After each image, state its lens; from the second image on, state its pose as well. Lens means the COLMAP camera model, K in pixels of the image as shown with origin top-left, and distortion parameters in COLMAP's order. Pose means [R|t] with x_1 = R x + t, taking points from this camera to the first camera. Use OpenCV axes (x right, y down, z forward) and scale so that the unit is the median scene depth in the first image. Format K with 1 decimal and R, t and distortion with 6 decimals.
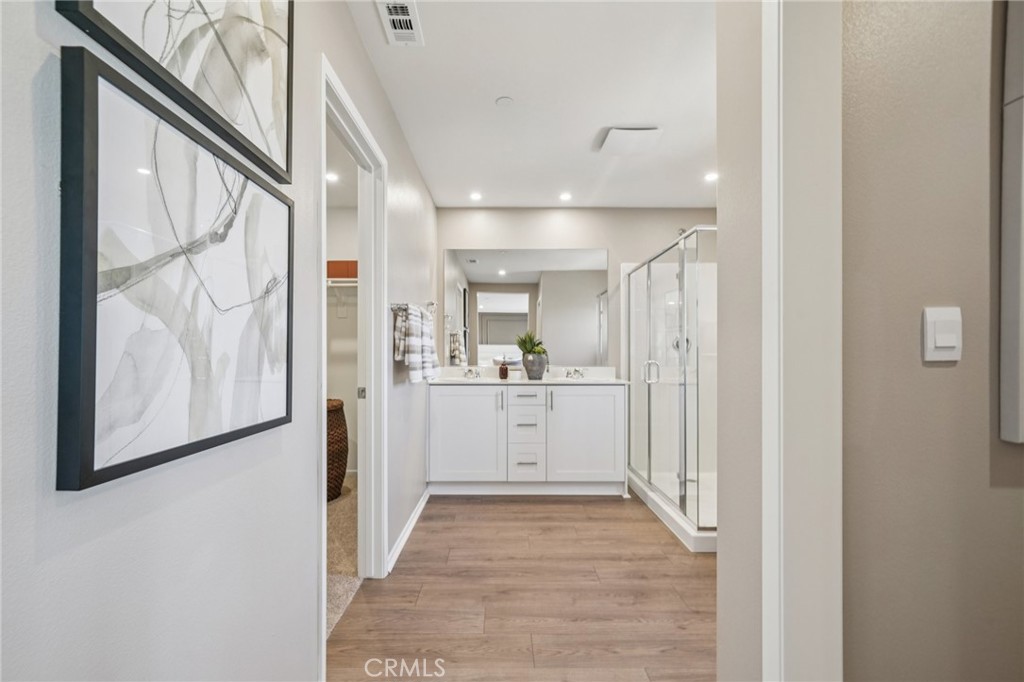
lens RADIAL K [[437.7, 0, 514.4], [0, 437.7, 348.7], [0, 0, 1]] dist [0.001813, 0.001458]
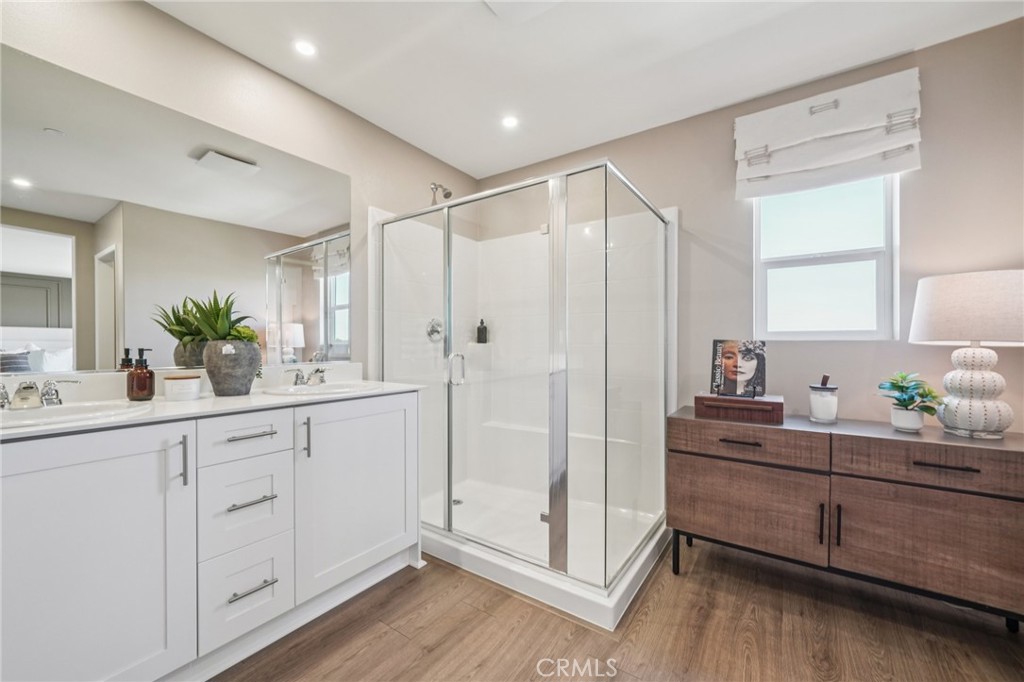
lens RADIAL K [[403.7, 0, 510.8], [0, 403.7, 340.8], [0, 0, 1]] dist [-0.003877, -0.000664]
pose [[0.589072, 0.006511, 0.808055, -0.145204], [-0.013123, 0.999913, 0.001509, 0.007566], [-0.807974, -0.011493, 0.589106, 0.551067]]
